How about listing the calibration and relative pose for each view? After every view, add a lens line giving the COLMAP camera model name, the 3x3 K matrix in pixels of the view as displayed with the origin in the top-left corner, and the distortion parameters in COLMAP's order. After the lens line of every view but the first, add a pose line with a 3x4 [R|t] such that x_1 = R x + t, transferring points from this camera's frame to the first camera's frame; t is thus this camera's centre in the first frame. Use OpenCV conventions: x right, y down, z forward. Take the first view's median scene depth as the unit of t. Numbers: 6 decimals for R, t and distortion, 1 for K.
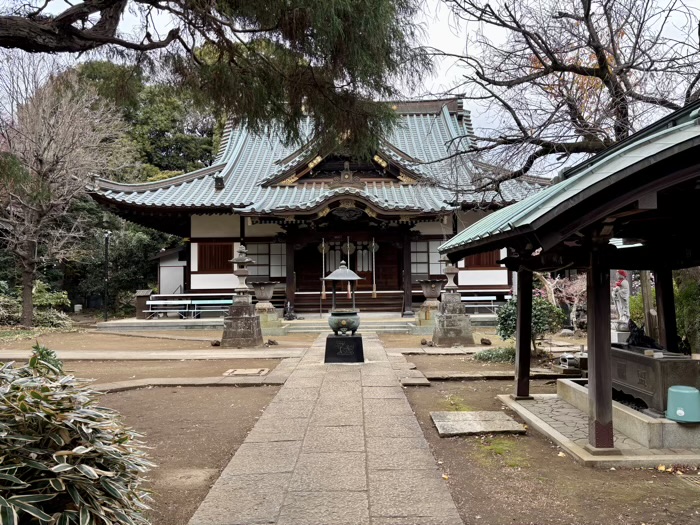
lens RADIAL K [[526.6, 0, 354.5], [0, 526.6, 264.6], [0, 0, 1]] dist [0.051588, -0.050011]
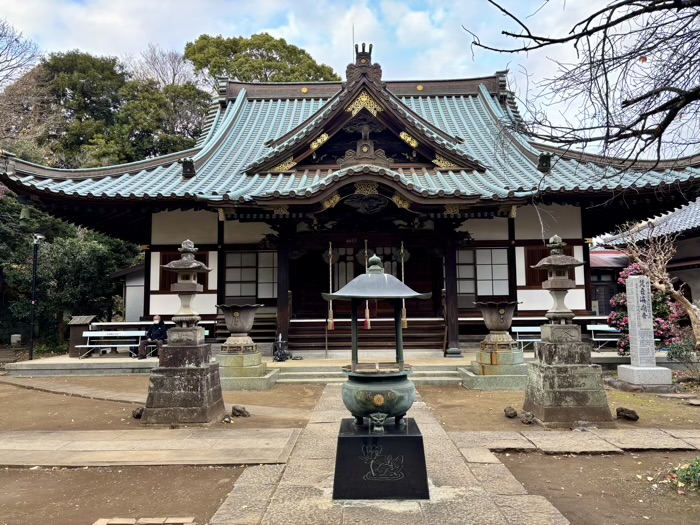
lens RADIAL K [[526.6, 0, 351.3], [0, 526.6, 261.8], [0, 0, 1]] dist [0.051588, -0.050011]
pose [[0.999810, -0.000150, -0.019473, -0.018012], [-0.000847, 0.998689, -0.051179, 0.011606], [0.019455, 0.051186, 0.998500, 0.302643]]
